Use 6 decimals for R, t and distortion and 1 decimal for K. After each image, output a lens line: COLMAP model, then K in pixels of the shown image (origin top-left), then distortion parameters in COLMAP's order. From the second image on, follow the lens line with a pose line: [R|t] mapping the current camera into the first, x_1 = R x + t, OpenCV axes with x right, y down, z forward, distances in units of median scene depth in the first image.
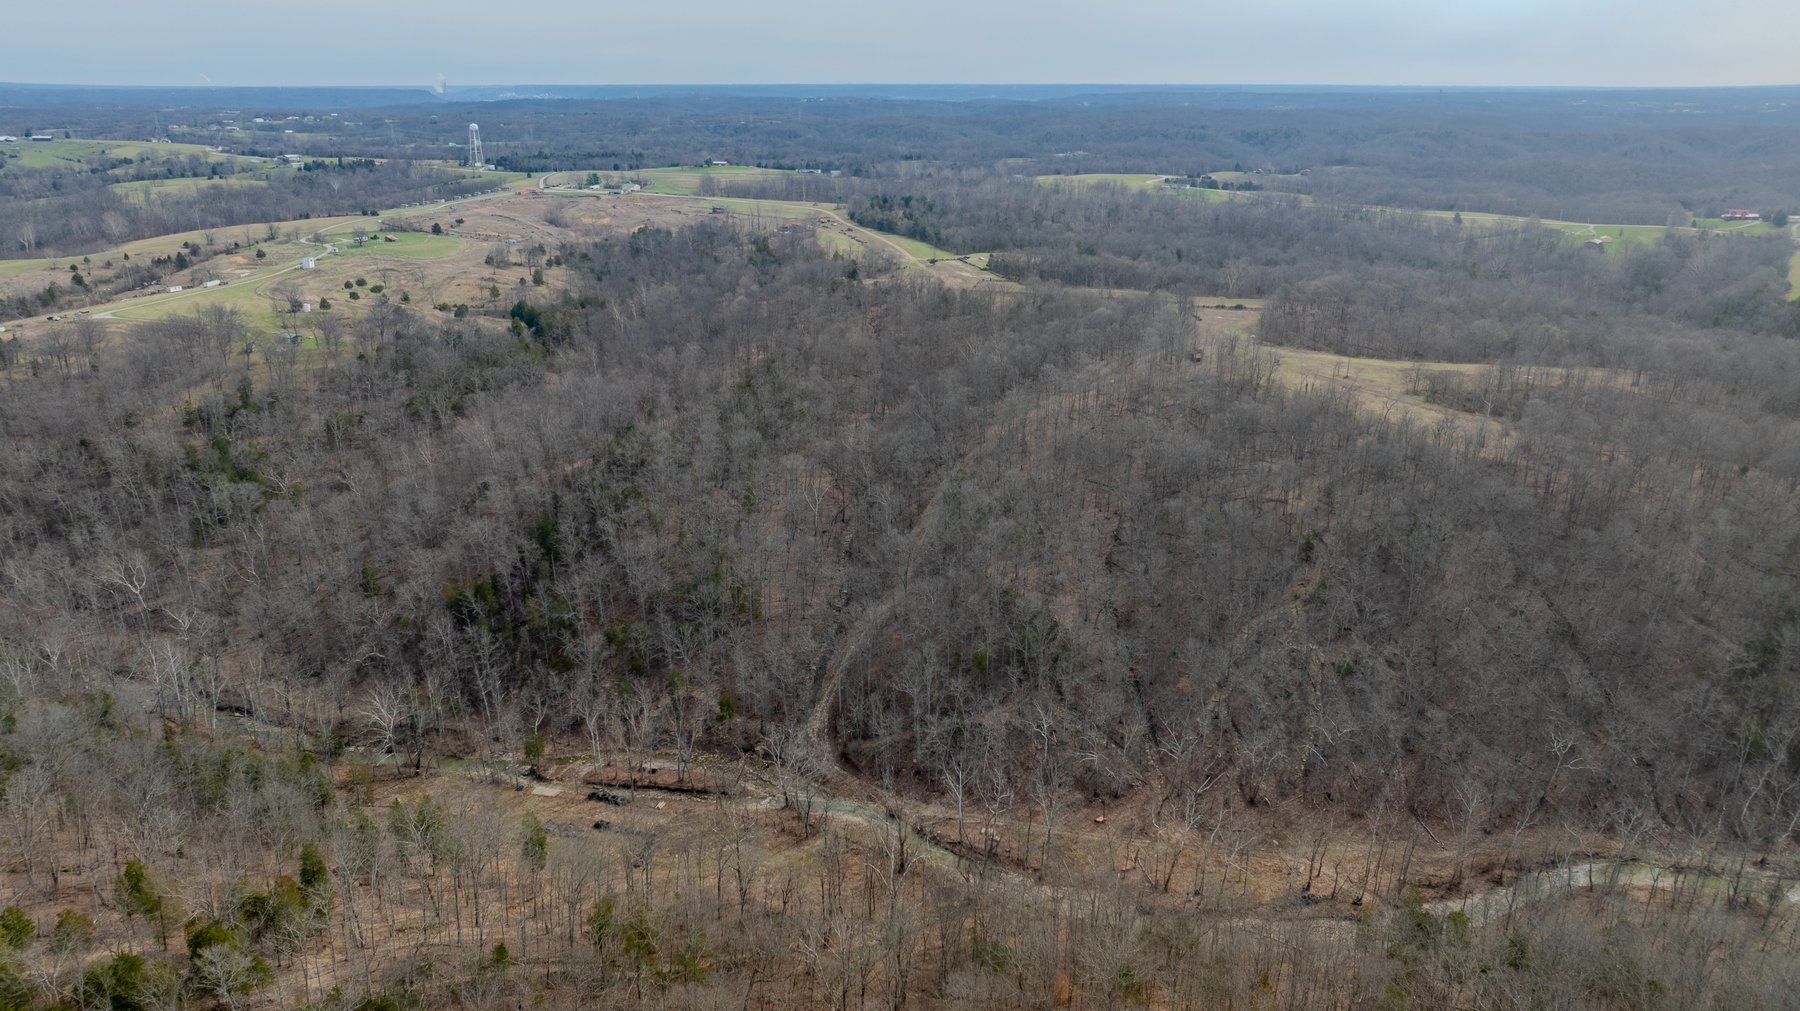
lens RADIAL K [[1262.4, 0, 915.4], [0, 1262.4, 498.2], [0, 0, 1]] dist [-0.046715, 0.050633]
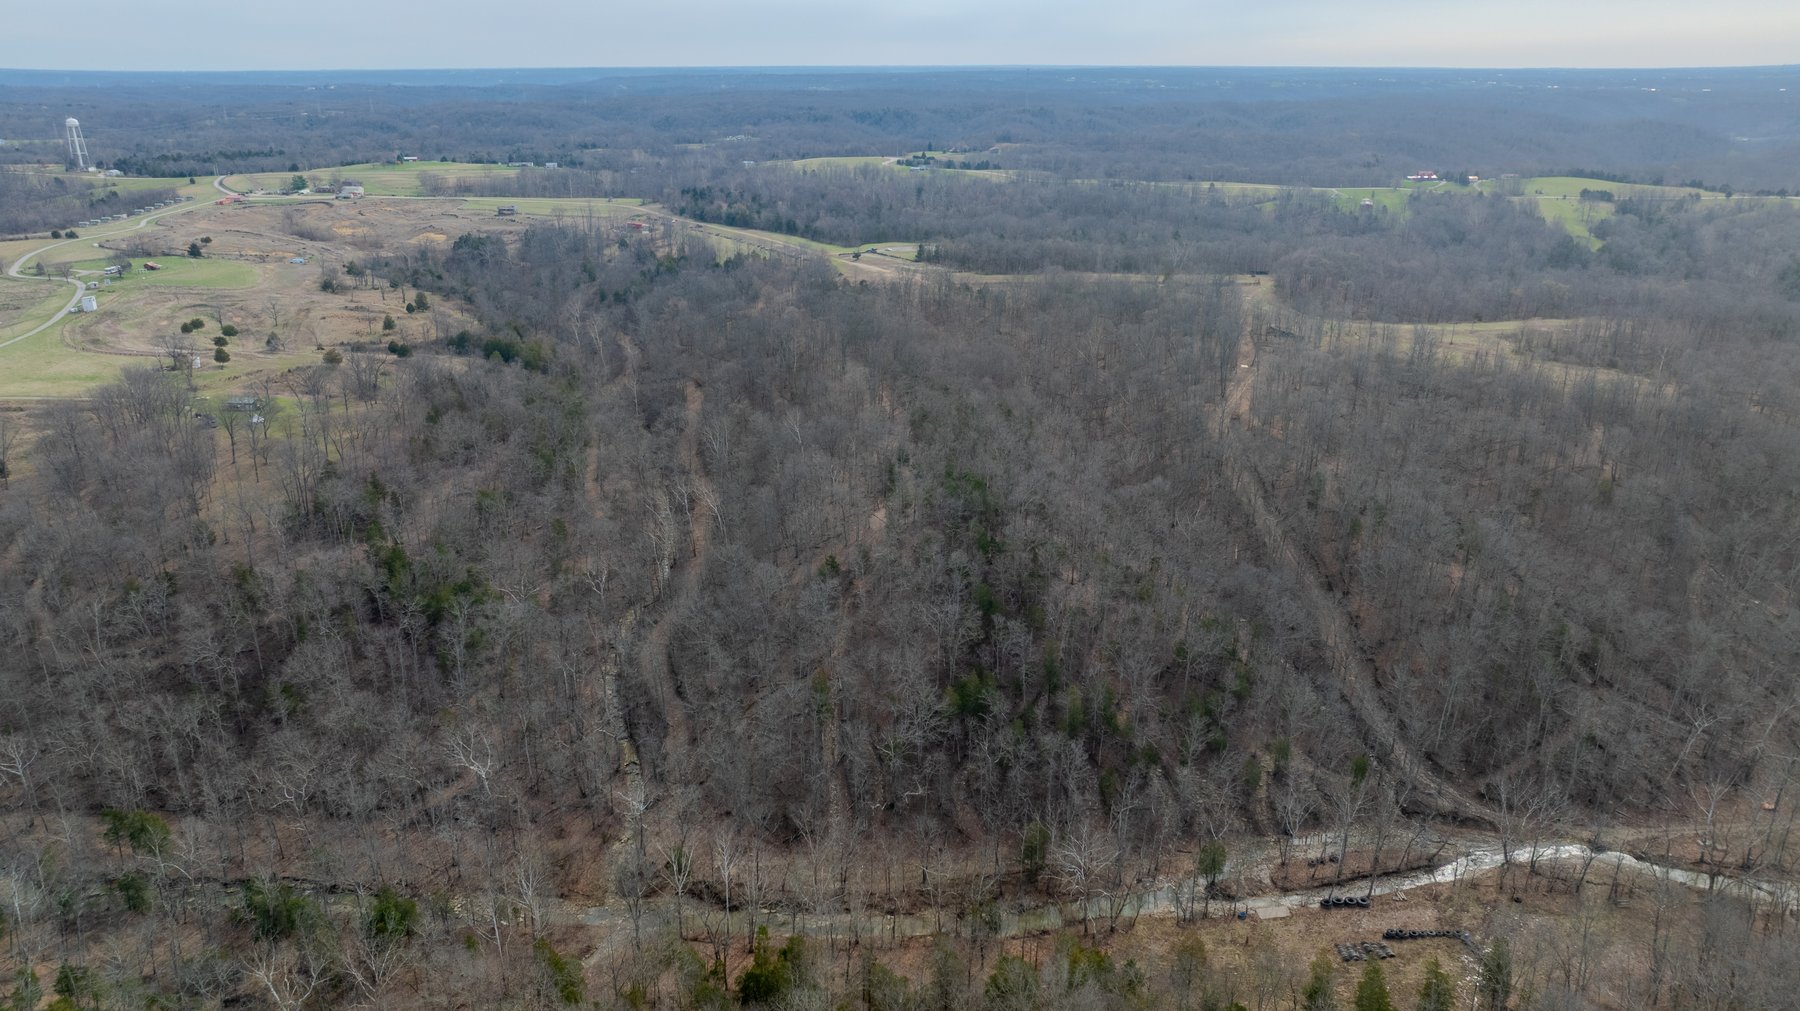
lens RADIAL K [[1262.4, 0, 905.2], [0, 1262.4, 507.3], [0, 0, 1]] dist [-0.046715, 0.050633]
pose [[0.928420, -0.125848, 0.349571, -0.167281], [0.119240, 0.992041, 0.040454, -0.020651], [-0.351879, 0.004125, 0.936036, 0.066101]]
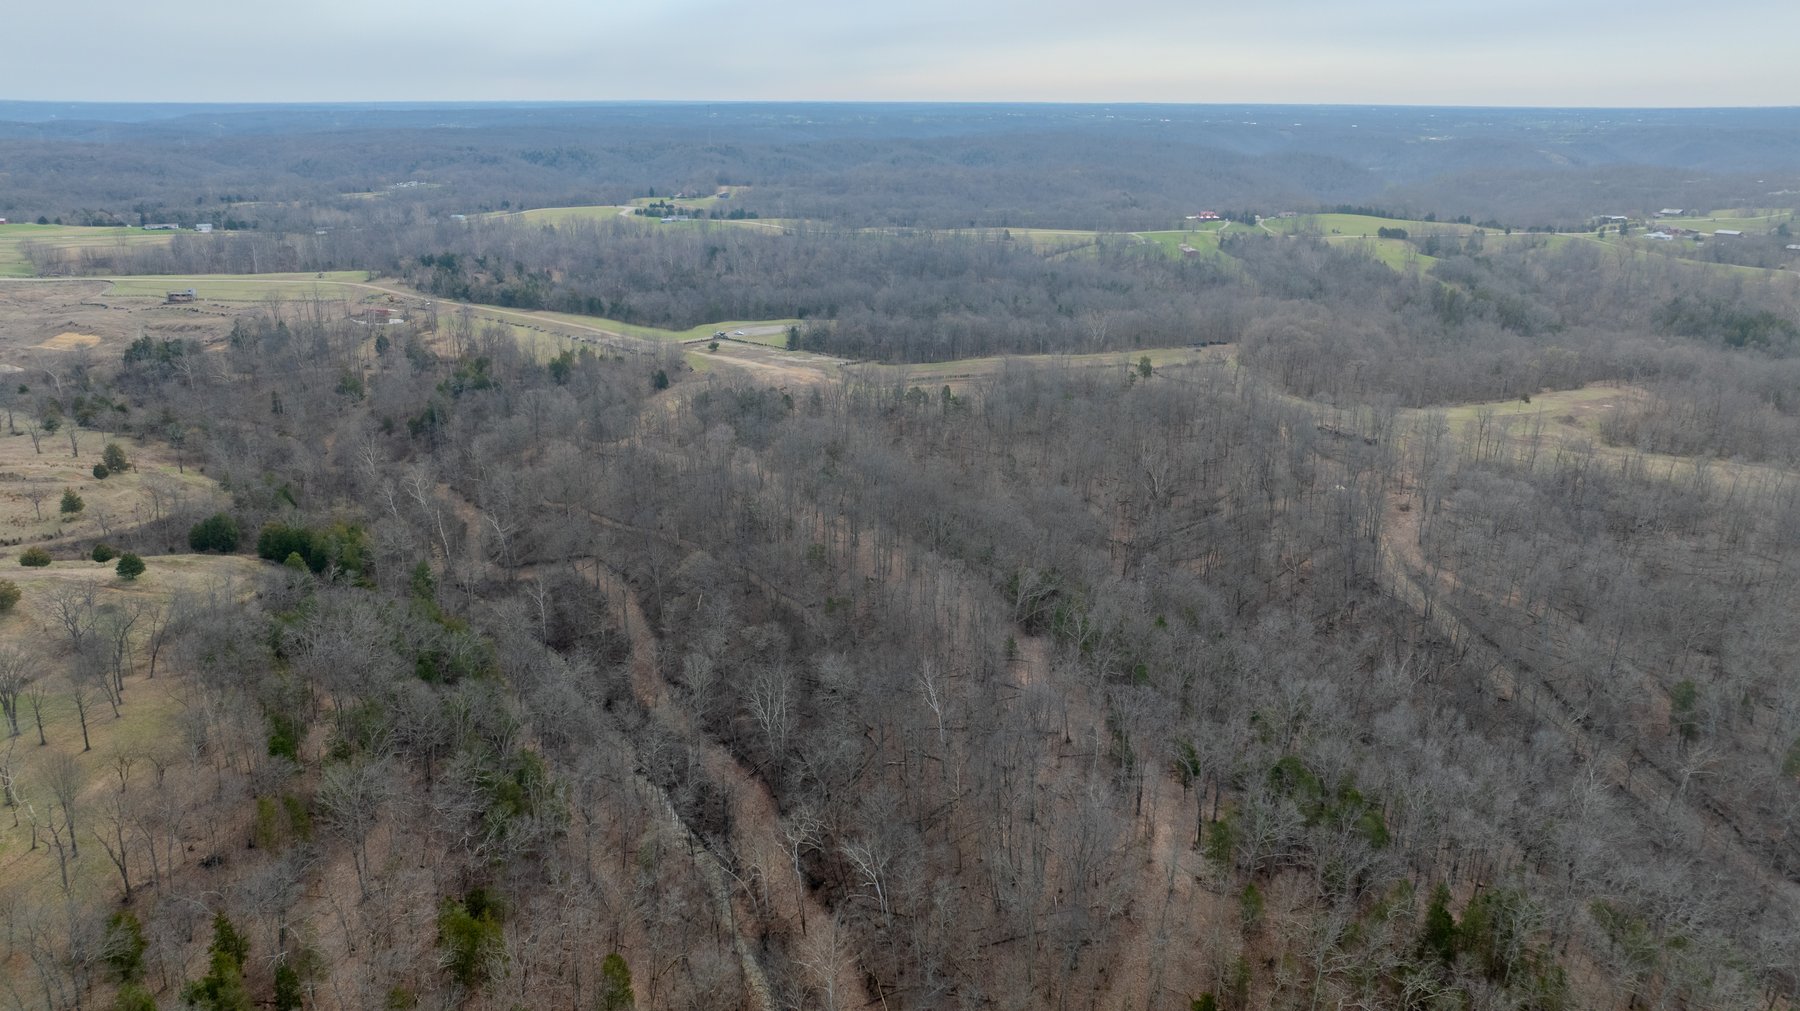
lens RADIAL K [[1262.4, 0, 897.9], [0, 1262.4, 513.9], [0, 0, 1]] dist [-0.046715, 0.050633]
pose [[0.789038, -0.190845, 0.583949, -0.190381], [0.191088, 0.979616, 0.061957, -0.065769], [-0.583870, 0.062699, 0.809422, 0.201002]]
